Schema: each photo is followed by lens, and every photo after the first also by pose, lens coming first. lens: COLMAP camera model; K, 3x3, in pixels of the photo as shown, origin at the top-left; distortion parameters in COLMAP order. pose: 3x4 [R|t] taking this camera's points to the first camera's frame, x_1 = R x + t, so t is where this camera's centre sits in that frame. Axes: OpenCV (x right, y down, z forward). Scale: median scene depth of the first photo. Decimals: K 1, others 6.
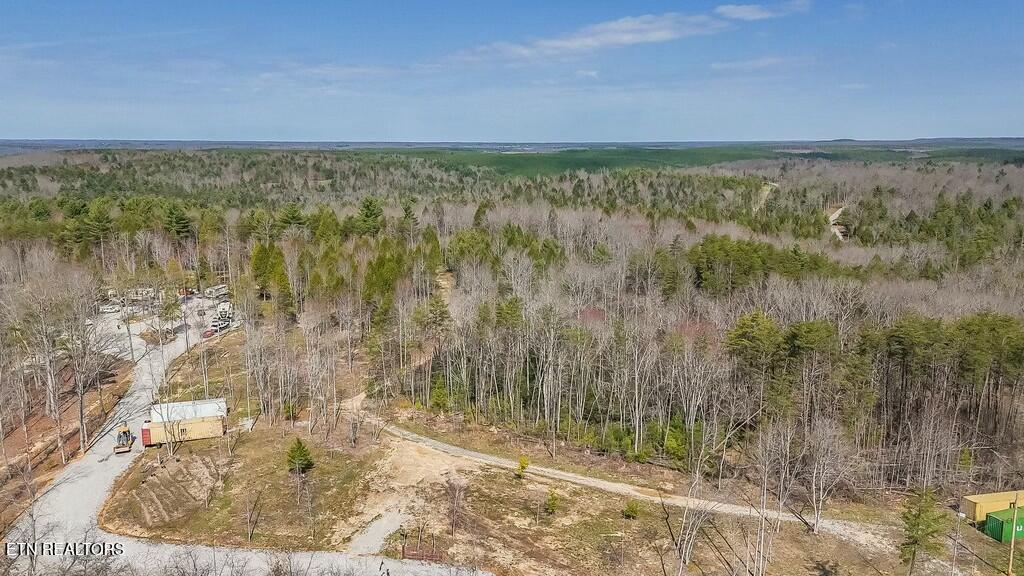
lens RADIAL K [[774.0, 0, 523.7], [0, 774.0, 294.6], [0, 0, 1]] dist [0.084424, -0.075119]
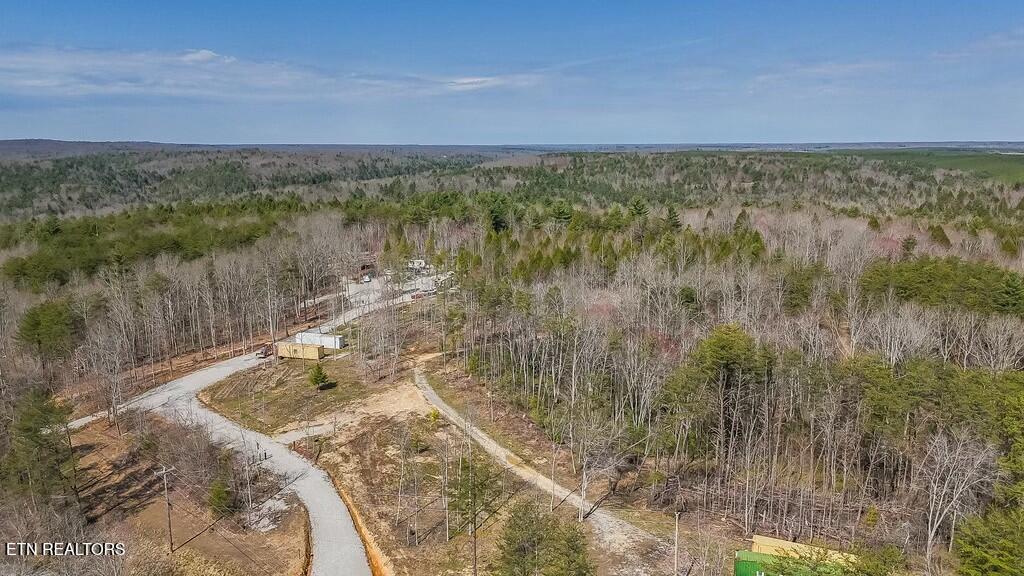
lens RADIAL K [[774.0, 0, 508.3], [0, 774.0, 291.2], [0, 0, 1]] dist [0.084424, -0.075119]
pose [[0.813947, 0.108421, -0.570733, 0.304977], [-0.112040, 0.993283, 0.028906, -0.008183], [0.570033, 0.040417, 0.820627, 0.024575]]
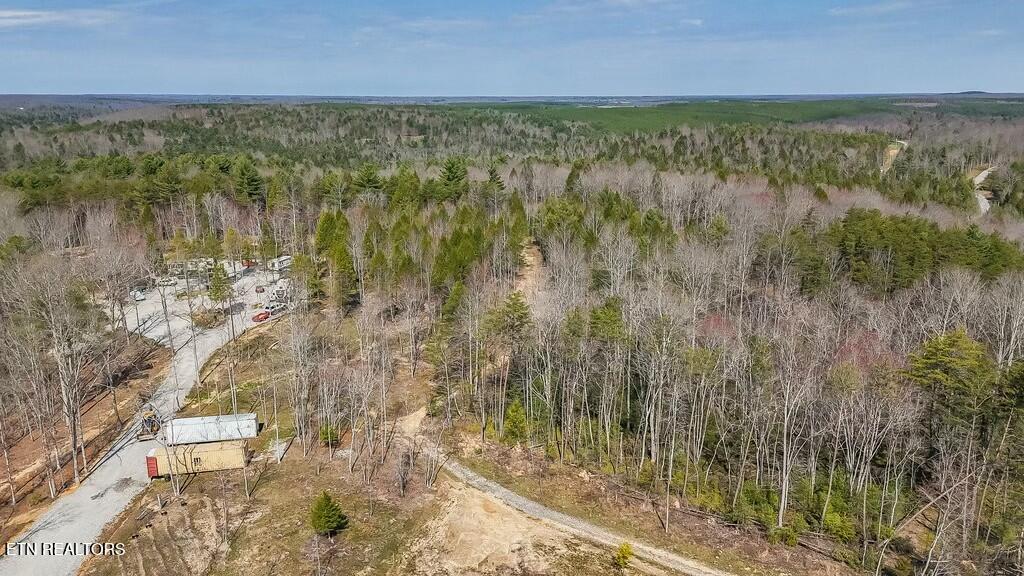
lens RADIAL K [[774.0, 0, 517.3], [0, 774.0, 284.7], [0, 0, 1]] dist [0.084424, -0.075119]
pose [[0.991860, 0.029628, -0.123839, -0.007010], [-0.024163, 0.998676, 0.045403, -0.022359], [0.125021, -0.042041, 0.991263, 0.114426]]
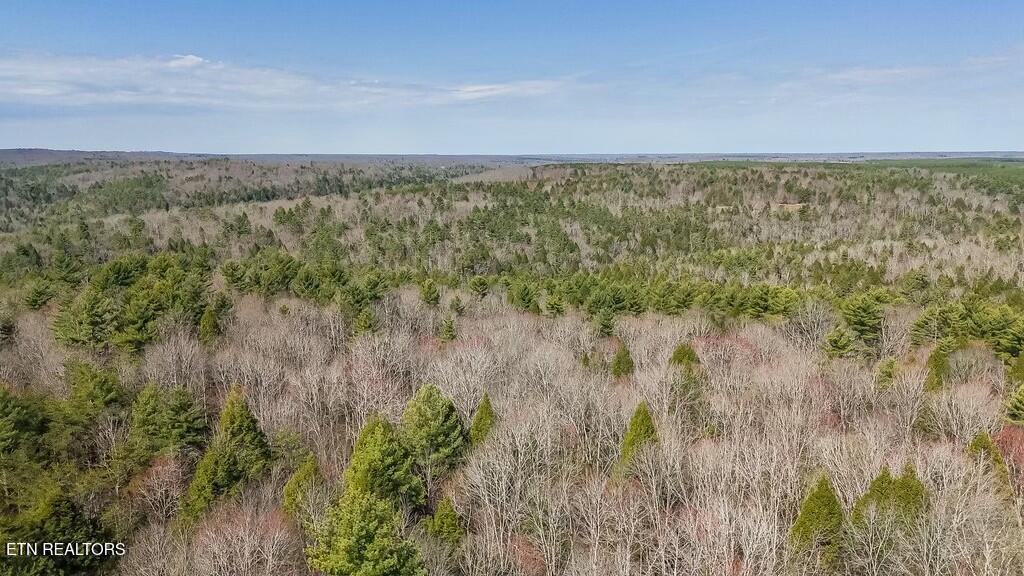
lens RADIAL K [[774.0, 0, 501.9], [0, 774.0, 294.5], [0, 0, 1]] dist [0.084424, -0.075119]
pose [[0.796264, 0.108025, -0.595226, -0.083485], [-0.116884, 0.992860, 0.023827, -0.172900], [0.593550, 0.050600, 0.803205, 0.880525]]
